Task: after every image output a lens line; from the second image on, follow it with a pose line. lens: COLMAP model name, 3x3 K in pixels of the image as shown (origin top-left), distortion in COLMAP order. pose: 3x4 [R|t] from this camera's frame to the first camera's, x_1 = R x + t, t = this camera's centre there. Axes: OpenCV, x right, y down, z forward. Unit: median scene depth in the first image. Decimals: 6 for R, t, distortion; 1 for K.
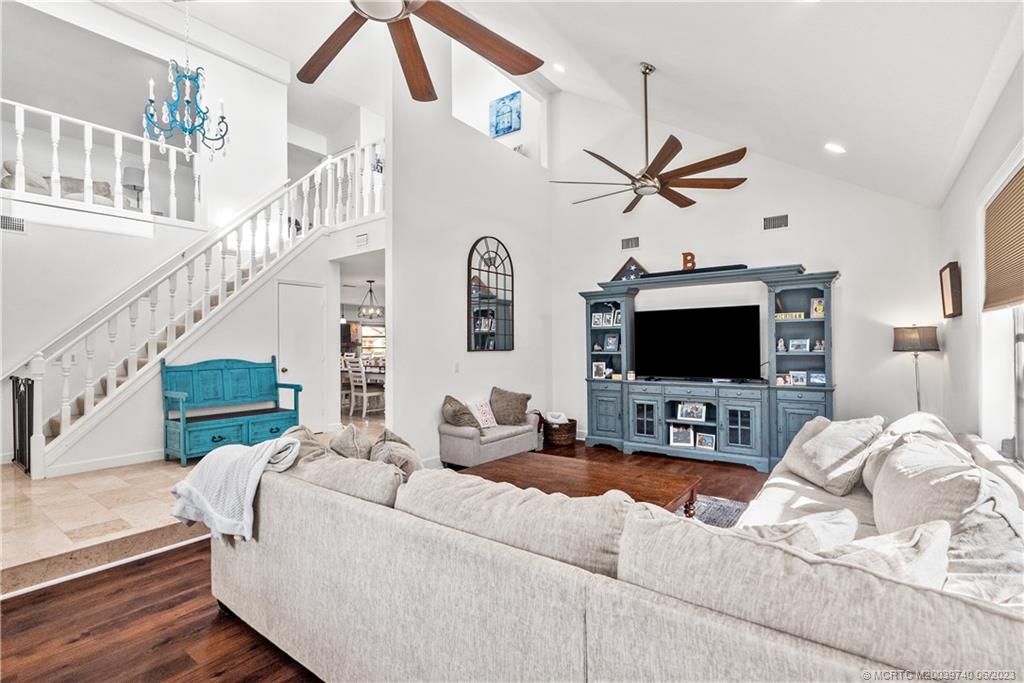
lens RADIAL K [[477.6, 0, 516.8], [0, 477.6, 346.1], [0, 0, 1]] dist [-0.001549, 0.002482]
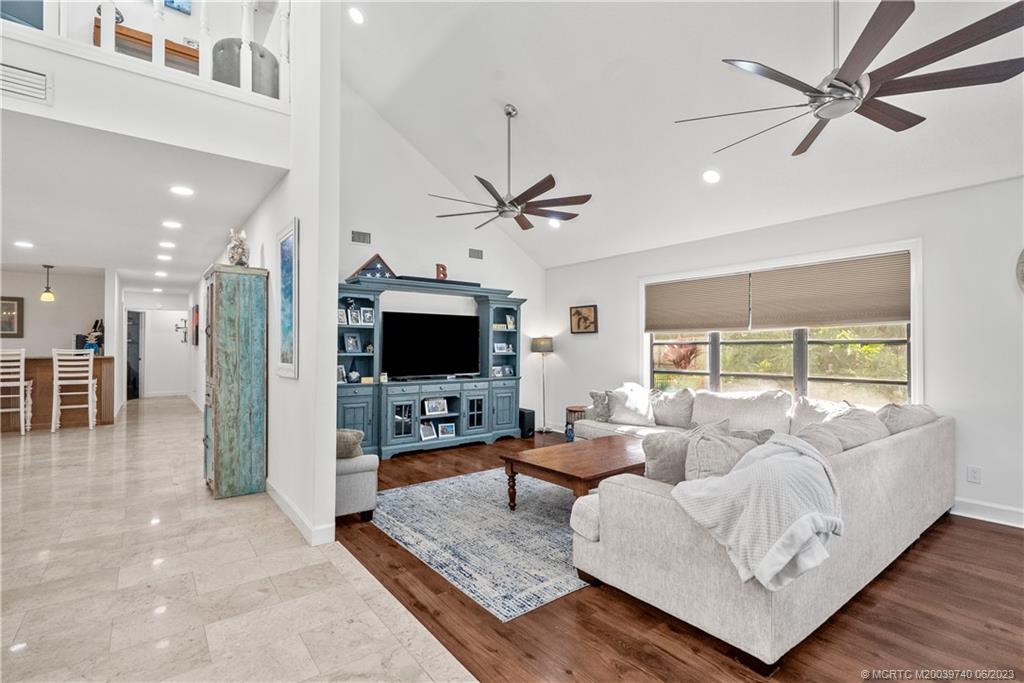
lens RADIAL K [[477.6, 0, 515.9], [0, 477.6, 341.6], [0, 0, 1]] dist [-0.001549, 0.002482]
pose [[0.274153, 0.021032, 0.961456, -0.667341], [-0.005578, 0.999779, -0.020280, 0.007758], [-0.961670, 0.000197, 0.274210, 0.520226]]
